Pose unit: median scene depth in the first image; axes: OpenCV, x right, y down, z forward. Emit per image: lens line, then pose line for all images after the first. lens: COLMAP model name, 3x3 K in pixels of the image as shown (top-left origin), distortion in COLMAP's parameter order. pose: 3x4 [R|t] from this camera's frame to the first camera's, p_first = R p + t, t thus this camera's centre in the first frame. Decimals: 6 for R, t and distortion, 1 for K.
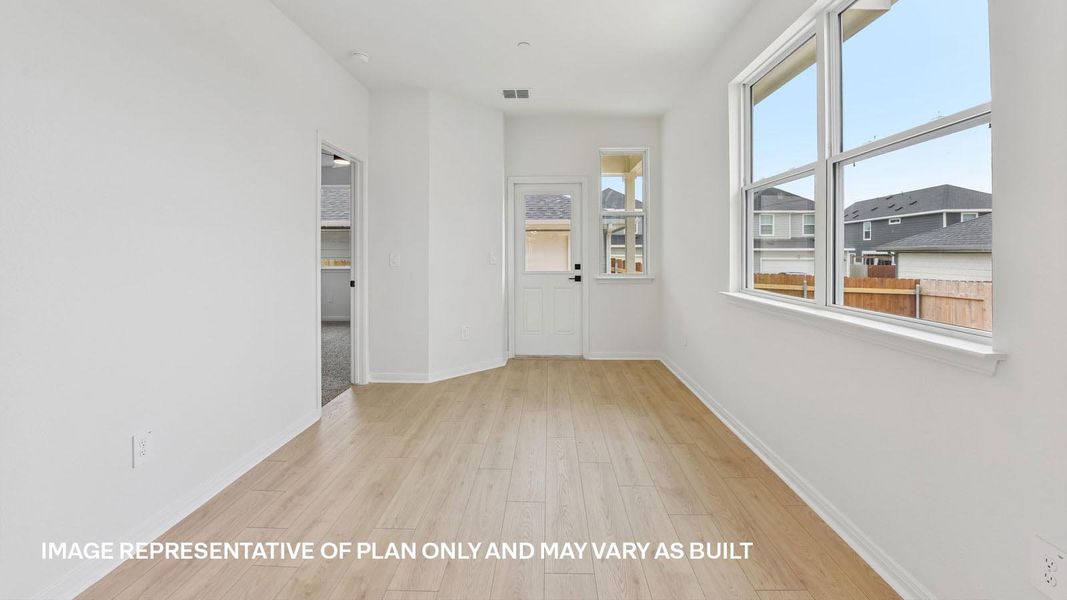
lens RADIAL K [[427.1, 0, 533.5], [0, 427.1, 300.0], [0, 0, 1]] dist [-0.011794, -0.000168]
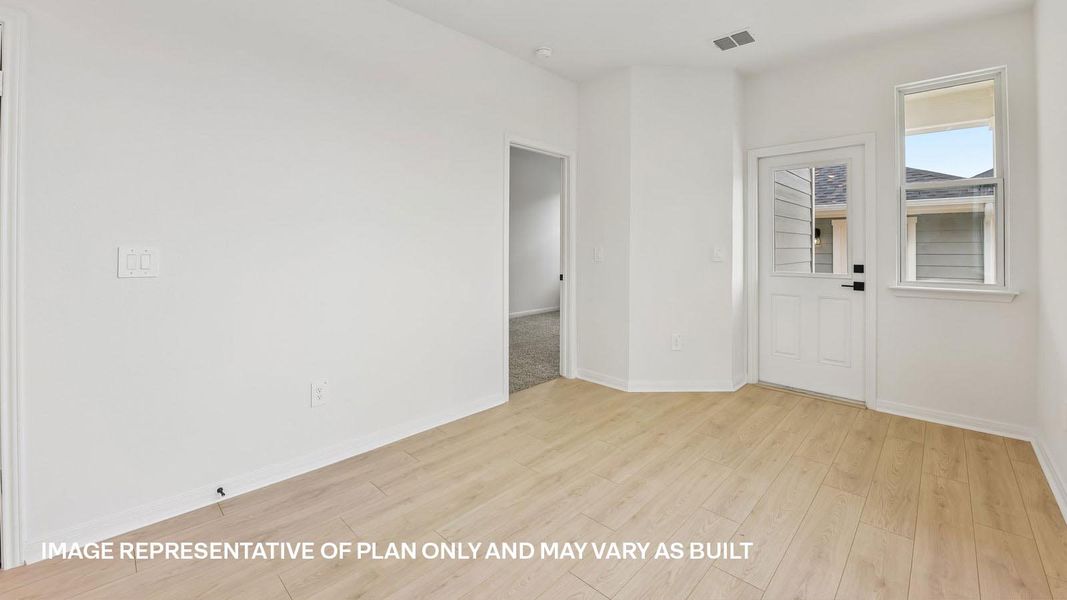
lens RADIAL K [[427.1, 0, 536.4], [0, 427.1, 279.8], [0, 0, 1]] dist [-0.016625, -0.000221]
pose [[0.745264, 0.053590, -0.664612, 0.195425], [-0.075557, 0.997132, -0.004323, -0.022123], [0.662474, 0.053437, 0.747176, 0.191307]]
